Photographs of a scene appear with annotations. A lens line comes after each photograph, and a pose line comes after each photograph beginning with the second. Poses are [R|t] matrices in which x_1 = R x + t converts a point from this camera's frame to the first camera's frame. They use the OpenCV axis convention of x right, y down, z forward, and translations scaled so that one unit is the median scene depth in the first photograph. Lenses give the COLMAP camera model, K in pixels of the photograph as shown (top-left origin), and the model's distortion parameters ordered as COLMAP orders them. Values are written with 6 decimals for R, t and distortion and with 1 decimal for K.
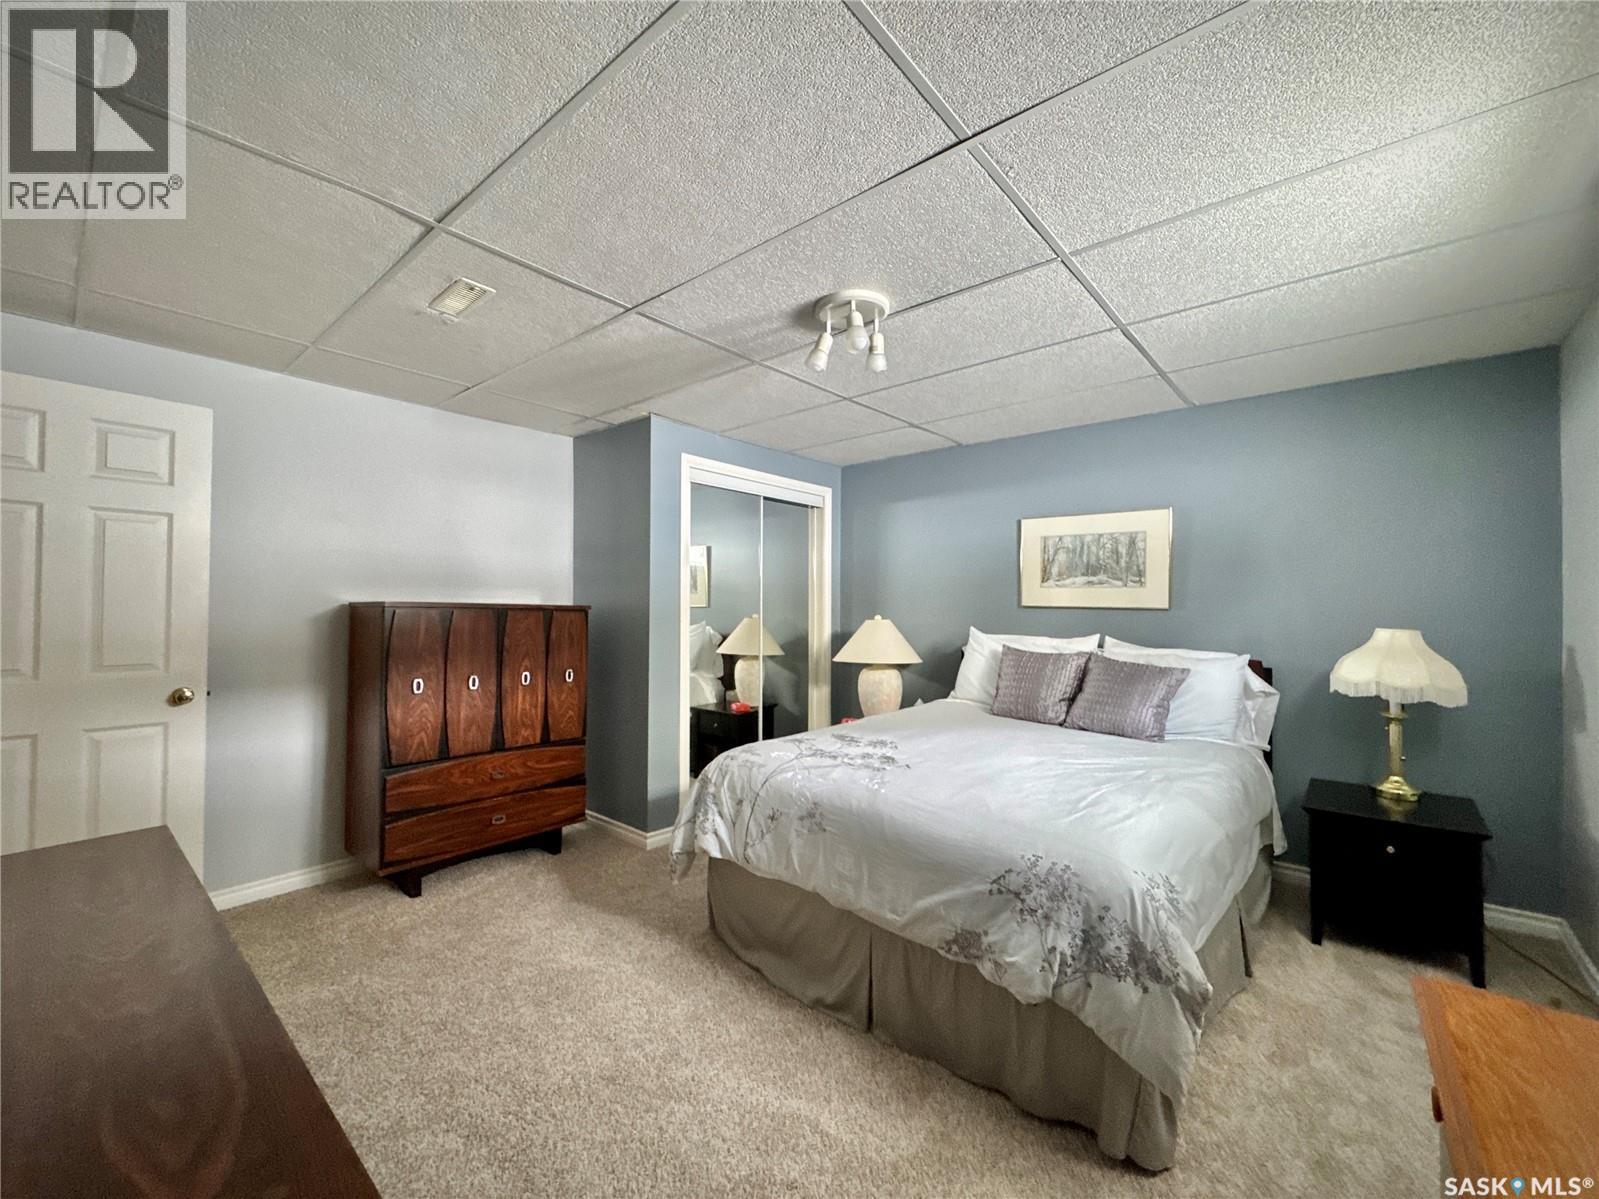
lens RADIAL K [[671.7, 0, 800.9], [0, 671.7, 599.9], [0, 0, 1]] dist [-0.001021, -0.000136]
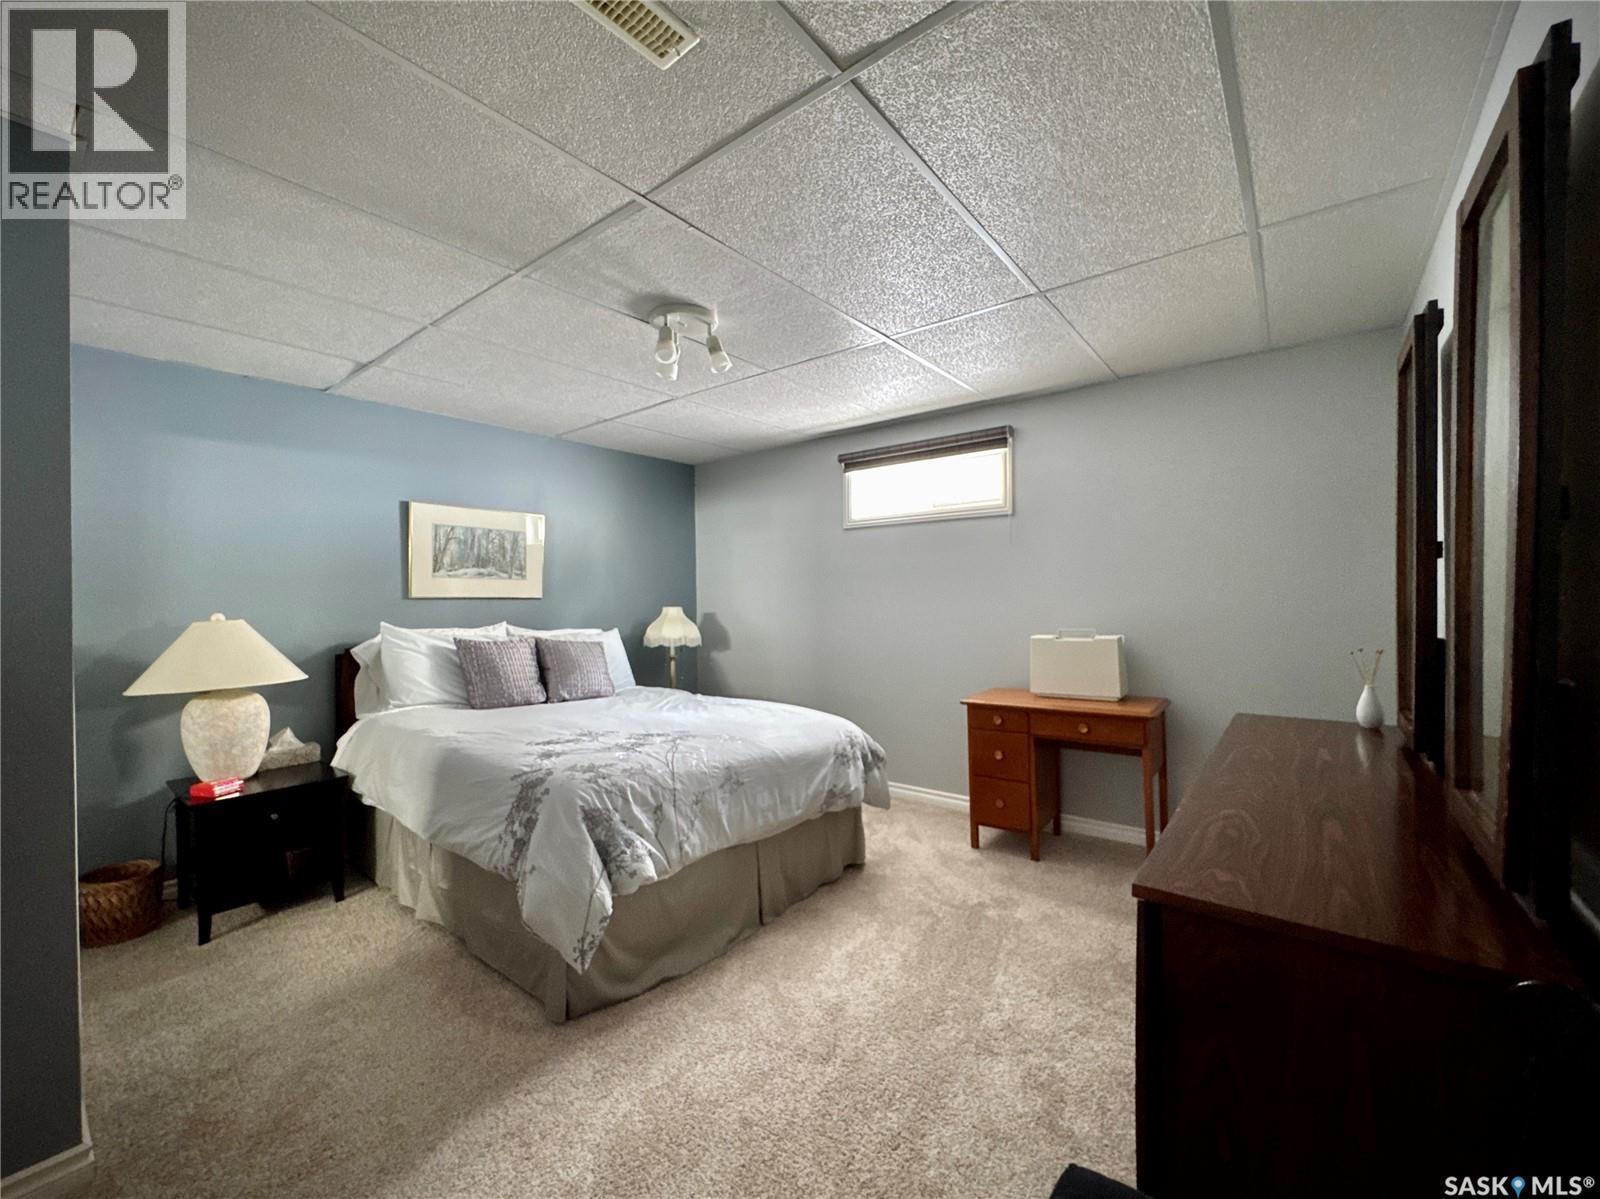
lens RADIAL K [[672.1, 0, 801.4], [0, 672.1, 599.9], [0, 0, 1]] dist [-0.001021, -0.000136]
pose [[-0.066868, -0.009216, 0.997719, -0.683045], [0.006295, 0.999934, 0.009658, 0.008195], [-0.997742, 0.006927, -0.066805, 0.588205]]
